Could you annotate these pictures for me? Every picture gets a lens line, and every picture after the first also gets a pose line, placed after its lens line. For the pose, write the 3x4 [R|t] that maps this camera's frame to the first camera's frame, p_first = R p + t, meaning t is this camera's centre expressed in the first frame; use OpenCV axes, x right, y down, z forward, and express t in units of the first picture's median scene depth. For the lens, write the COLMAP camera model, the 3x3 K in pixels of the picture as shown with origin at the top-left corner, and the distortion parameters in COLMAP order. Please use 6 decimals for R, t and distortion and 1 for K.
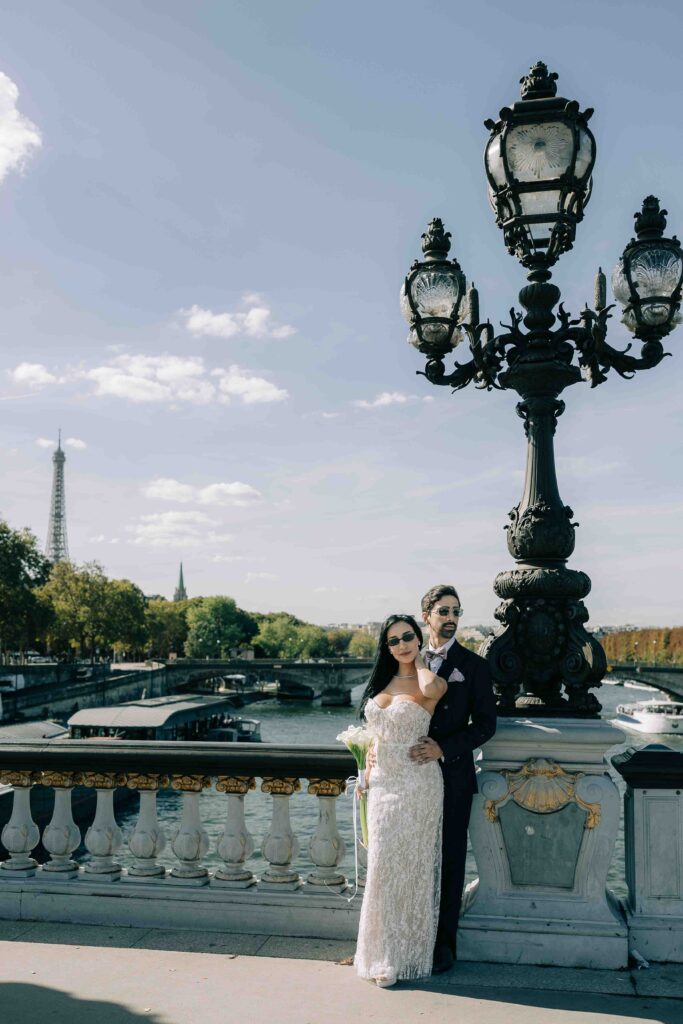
lens RADIAL K [[1076.3, 0, 351.1], [0, 1076.3, 614.1], [0, 0, 1]] dist [0.005266, 0.000000]
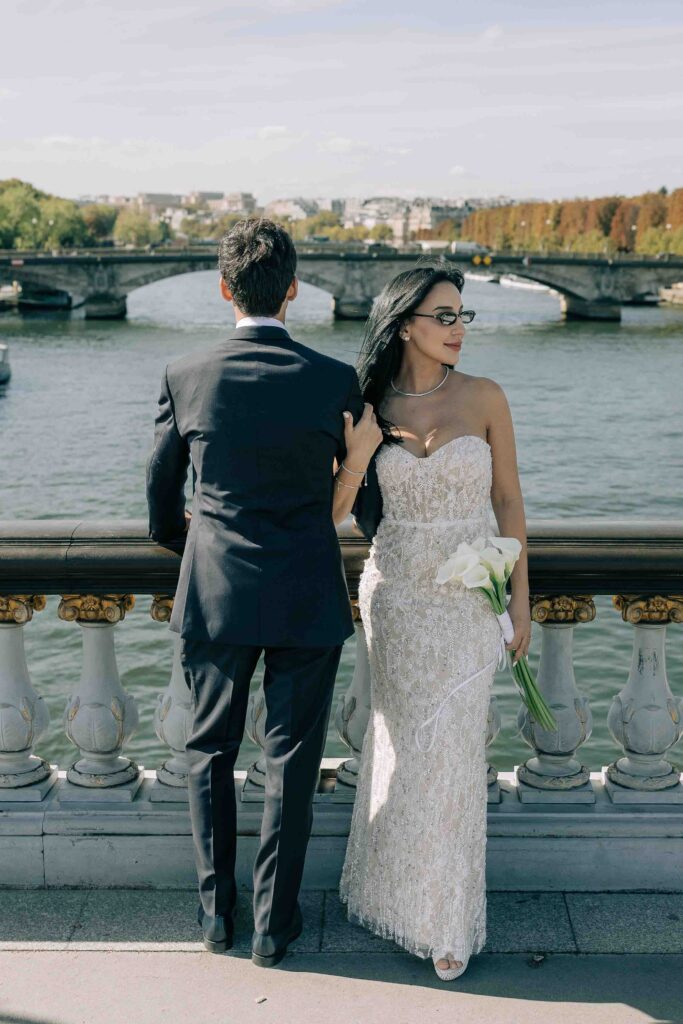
lens RADIAL K [[1468.6, 0, 356.8], [0, 1468.6, 534.2], [0, 0, 1]] dist [-0.000398, 0.000000]
pose [[0.983875, -0.042018, 0.173851, -0.276048], [-0.000257, 0.971681, 0.236296, -0.036754], [-0.178856, -0.232530, 0.956002, 0.359613]]
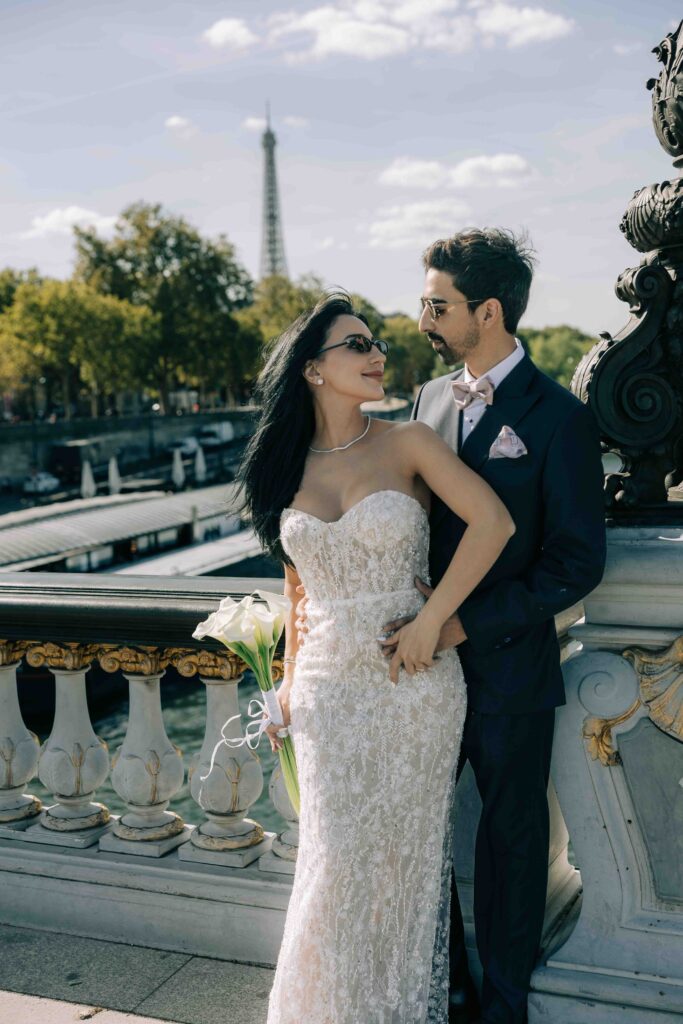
lens RADIAL K [[1352.0, 0, 352.3], [0, 1352.0, 533.7], [0, 0, 1]] dist [0.022331, 0.000000]
pose [[0.971943, -0.020708, -0.234304, 0.145757], [0.055001, 0.988510, 0.140790, 0.013784], [0.228696, -0.149727, 0.961915, 0.408979]]
